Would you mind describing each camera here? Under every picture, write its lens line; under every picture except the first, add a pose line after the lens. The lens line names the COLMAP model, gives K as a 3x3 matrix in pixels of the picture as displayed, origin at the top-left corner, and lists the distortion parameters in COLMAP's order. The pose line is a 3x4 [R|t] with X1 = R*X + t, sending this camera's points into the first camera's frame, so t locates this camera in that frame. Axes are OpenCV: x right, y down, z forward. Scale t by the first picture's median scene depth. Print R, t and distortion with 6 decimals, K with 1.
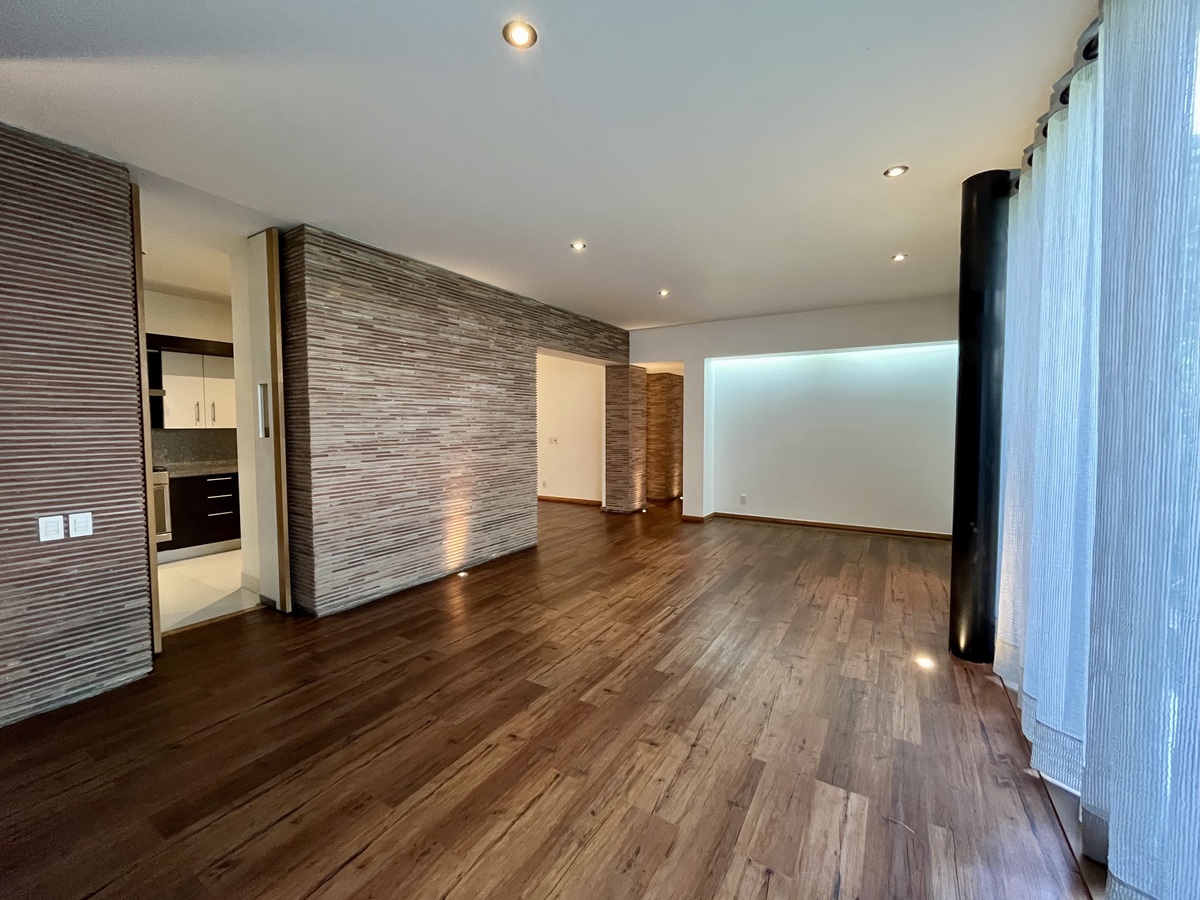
lens RADIAL K [[487.2, 0, 599.1], [0, 487.2, 449.0], [0, 0, 1]] dist [-0.000032, -0.000650]
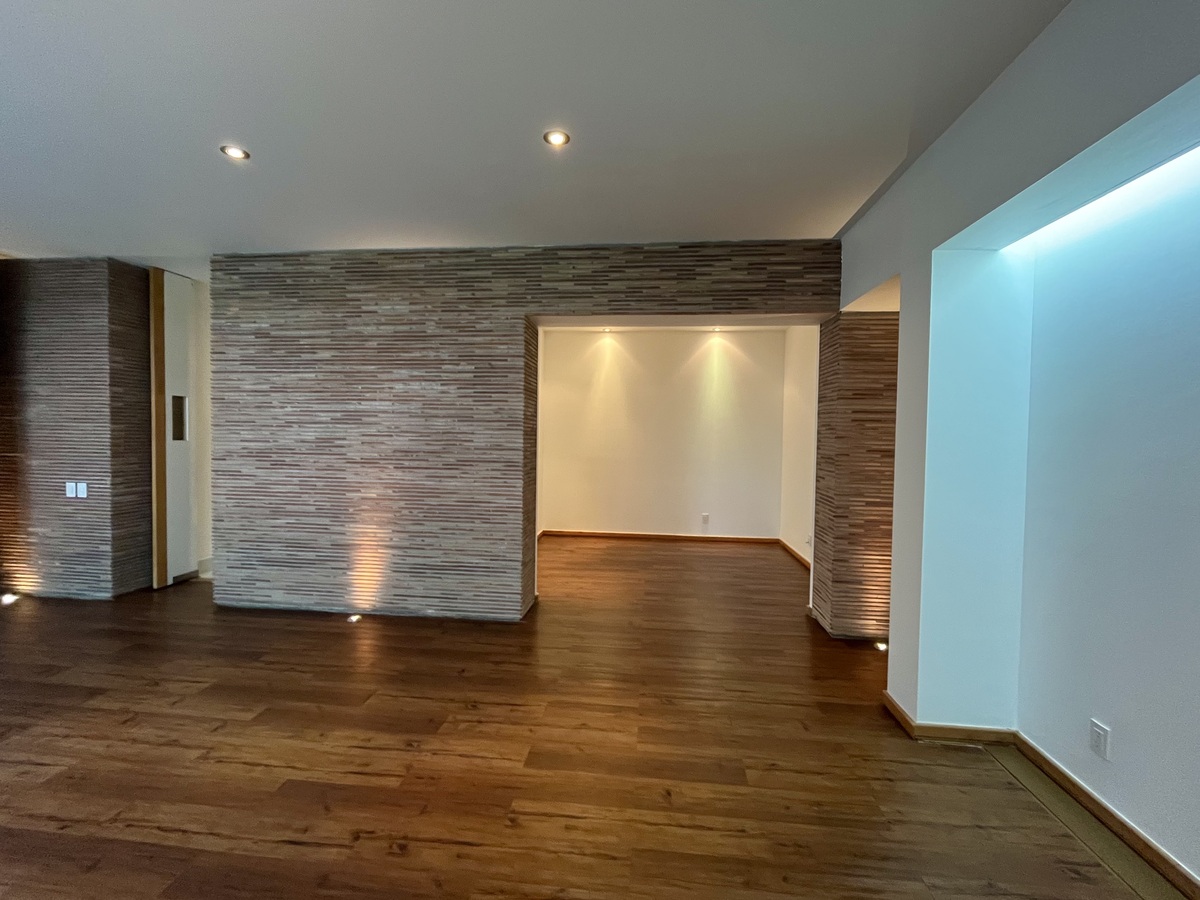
lens RADIAL K [[515.6, 0, 598.6], [0, 515.6, 446.3], [0, 0, 1]] dist [-0.001796, -0.000156]
pose [[0.433713, 0.036226, -0.900322, 0.672418], [-0.064220, 0.997893, 0.009215, -0.064085], [0.898759, 0.053822, 0.435126, 0.995498]]
